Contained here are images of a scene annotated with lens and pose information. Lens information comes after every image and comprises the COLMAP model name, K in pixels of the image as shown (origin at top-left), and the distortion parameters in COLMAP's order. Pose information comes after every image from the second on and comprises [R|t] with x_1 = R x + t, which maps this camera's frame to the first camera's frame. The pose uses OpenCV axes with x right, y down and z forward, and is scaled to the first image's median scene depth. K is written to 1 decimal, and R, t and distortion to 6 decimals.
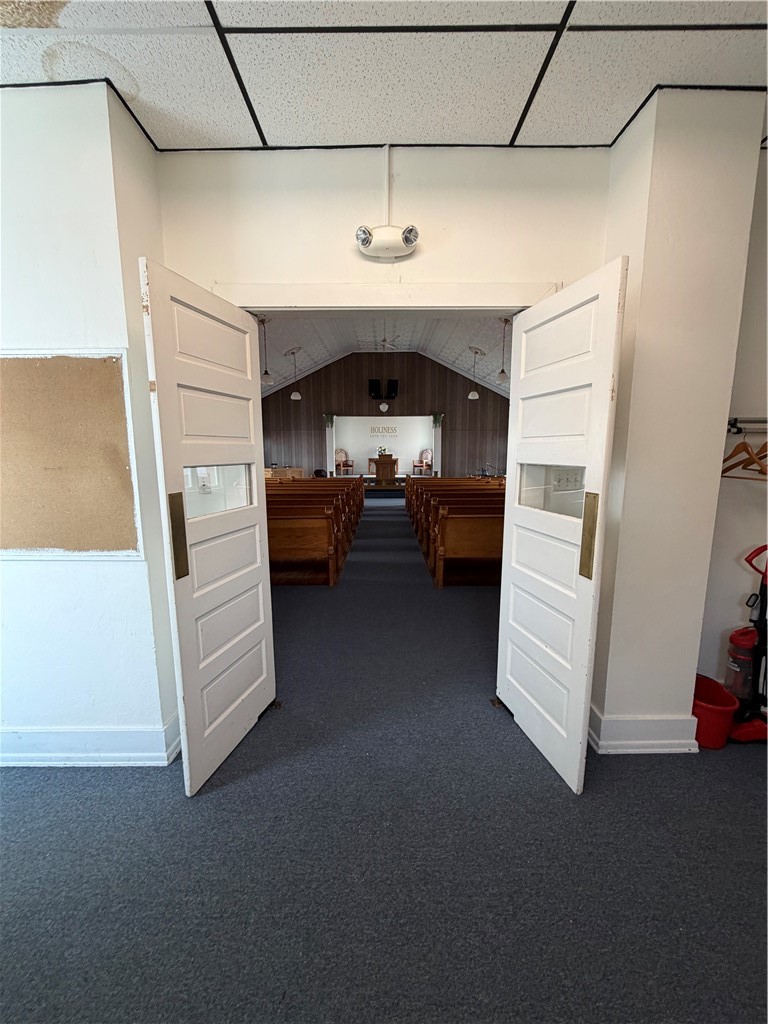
lens RADIAL K [[407.9, 0, 377.4], [0, 407.9, 513.9], [0, 0, 1]] dist [-0.000317, -0.000883]
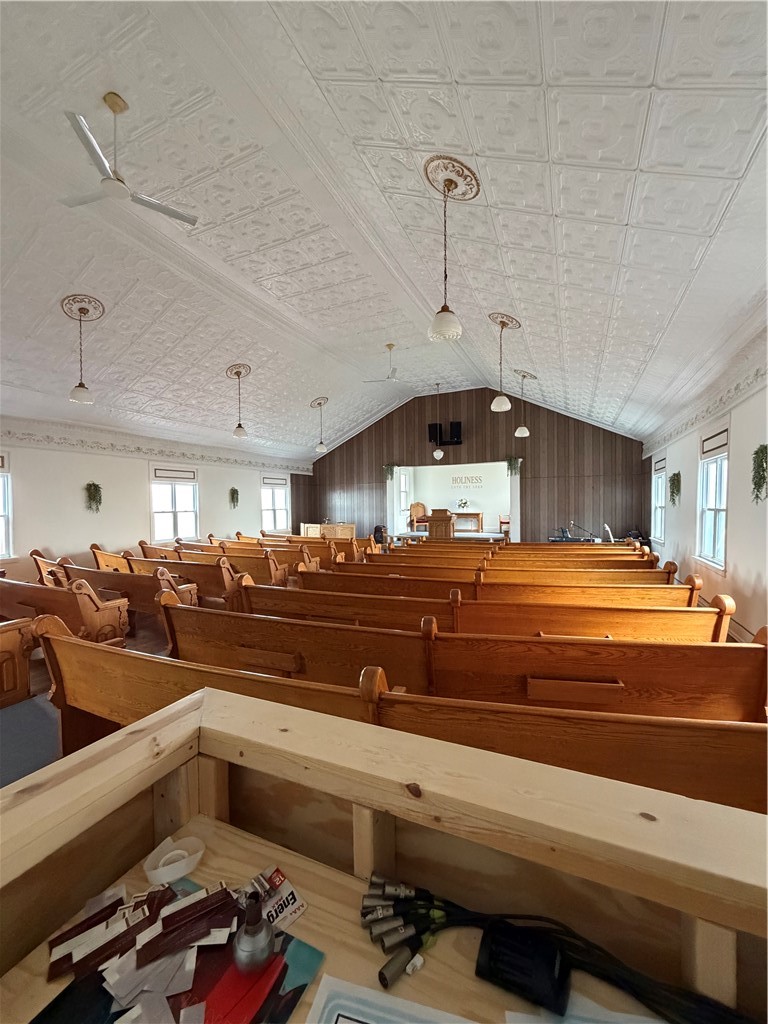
lens RADIAL K [[407.9, 0, 381.1], [0, 407.9, 509.7], [0, 0, 1]] dist [-0.000317, -0.000883]
pose [[0.907427, -0.000730, -0.420209, 0.250060], [-0.054713, 0.991281, -0.119872, -0.037232], [0.416632, 0.131766, 0.899475, 0.191981]]
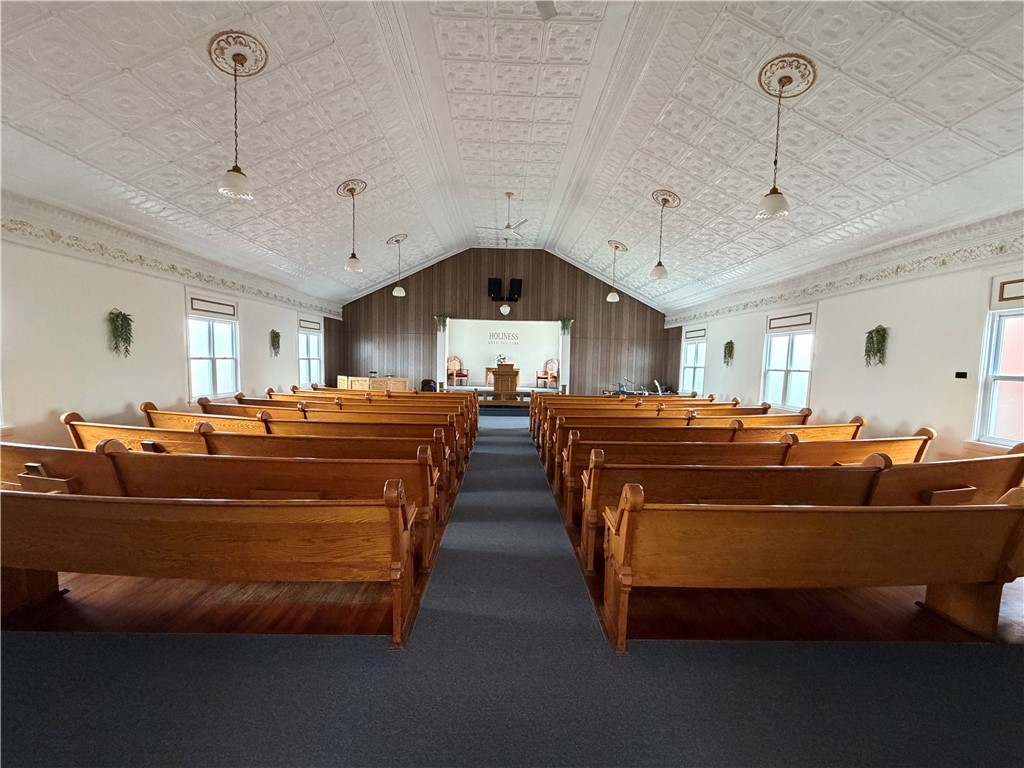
lens RADIAL K [[407.9, 0, 503.8], [0, 407.9, 383.2], [0, 0, 1]] dist [-0.000317, -0.000883]
pose [[0.999491, 0.024193, 0.020788, -0.001020], [-0.022184, 0.995515, -0.091964, -0.026902], [-0.022919, 0.091456, 0.995545, 0.150952]]
